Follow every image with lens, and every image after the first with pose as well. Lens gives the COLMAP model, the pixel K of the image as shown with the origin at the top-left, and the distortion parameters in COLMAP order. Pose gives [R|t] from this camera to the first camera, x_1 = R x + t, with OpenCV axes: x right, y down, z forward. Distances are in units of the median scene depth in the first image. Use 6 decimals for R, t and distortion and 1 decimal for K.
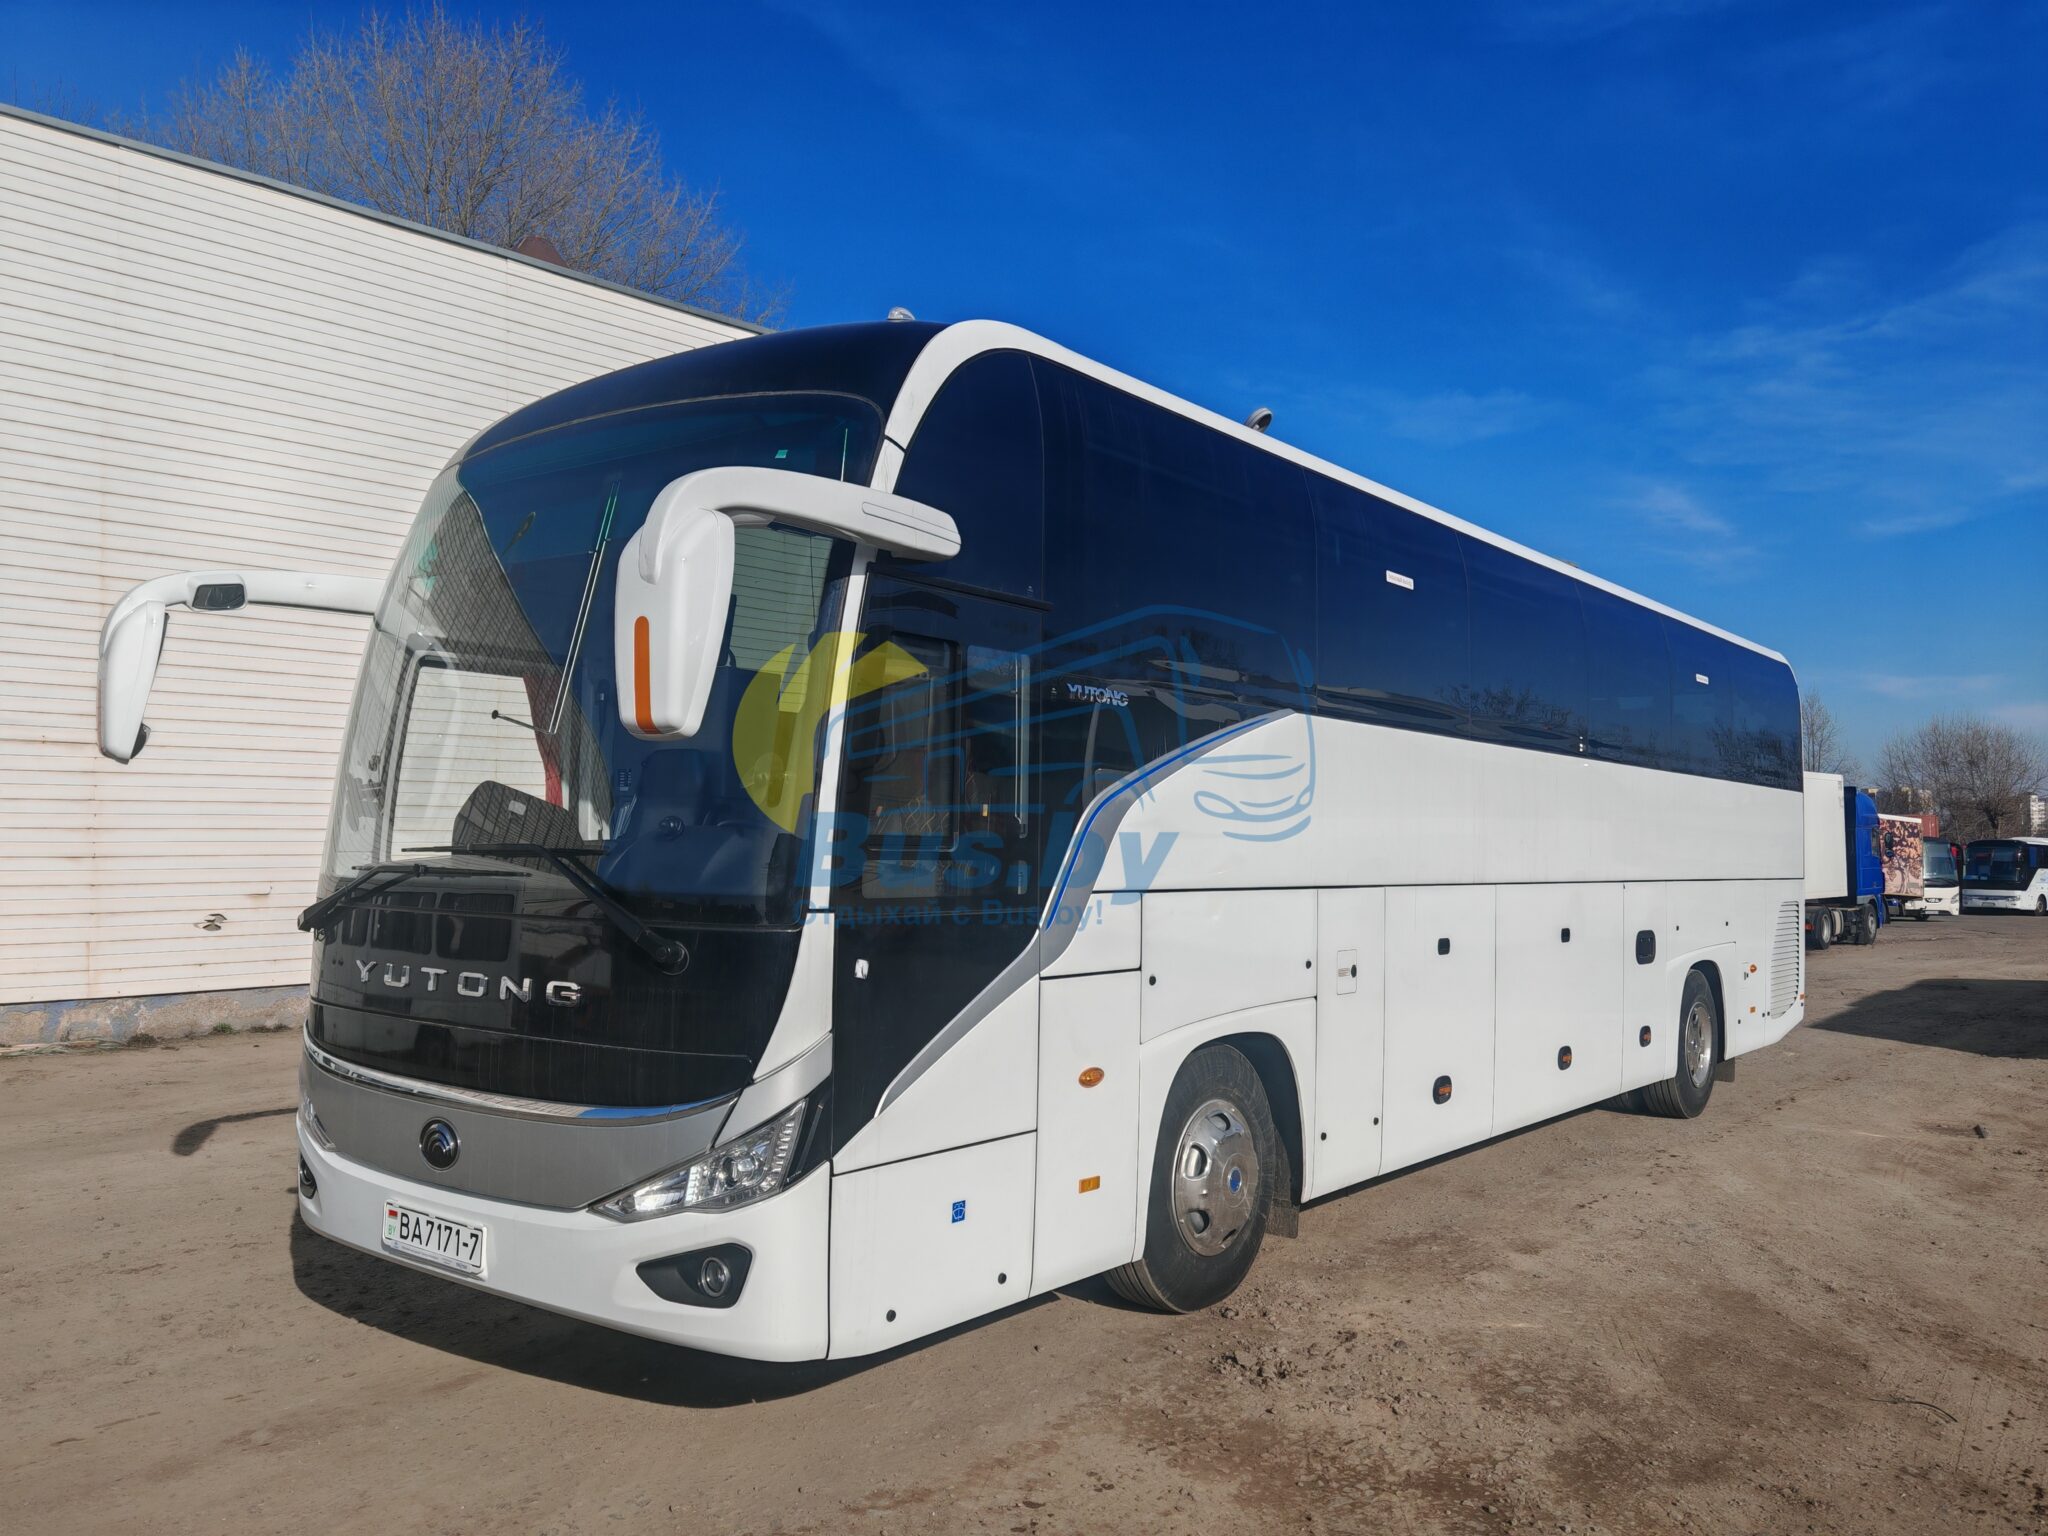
lens RADIAL K [[1609.3, 0, 1024.0], [0, 1609.3, 768.0], [0, 0, 1]] dist [0.109215, -0.126312]
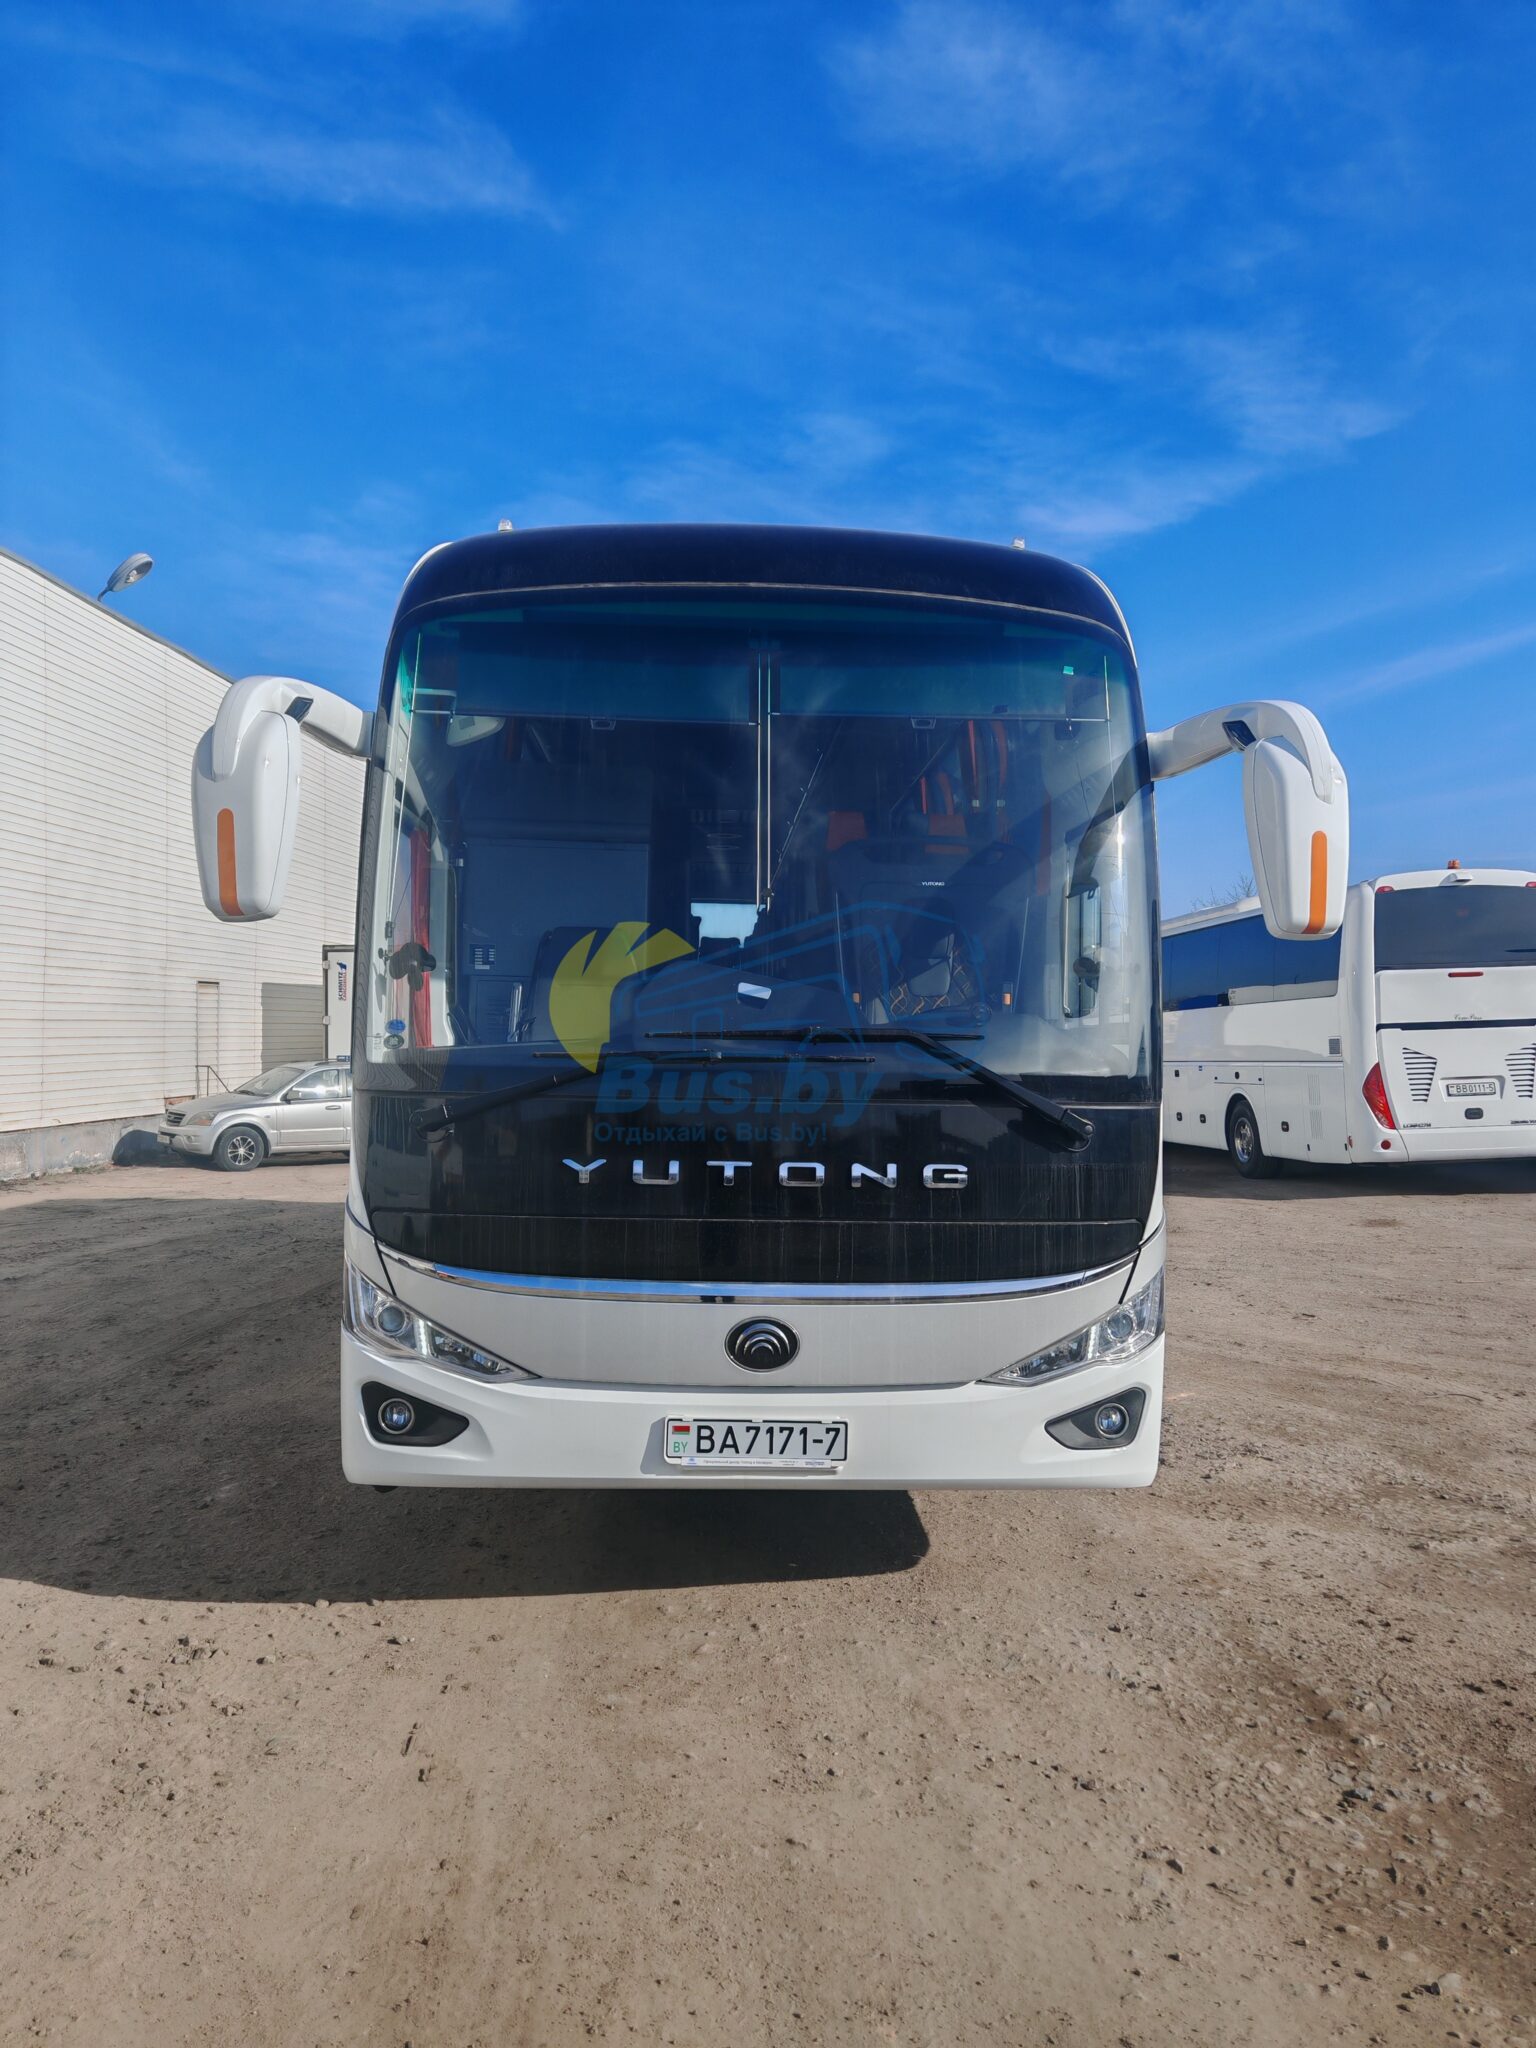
lens RADIAL K [[1609.3, 0, 768.0], [0, 1609.3, 1024.0], [0, 0, 1]] dist [0.109215, -0.126312]
pose [[0.736982, 0.010256, 0.675834, -0.999226], [-0.037405, 0.998971, 0.025629, 0.020808], [-0.674876, -0.044167, 0.736608, 0.319997]]
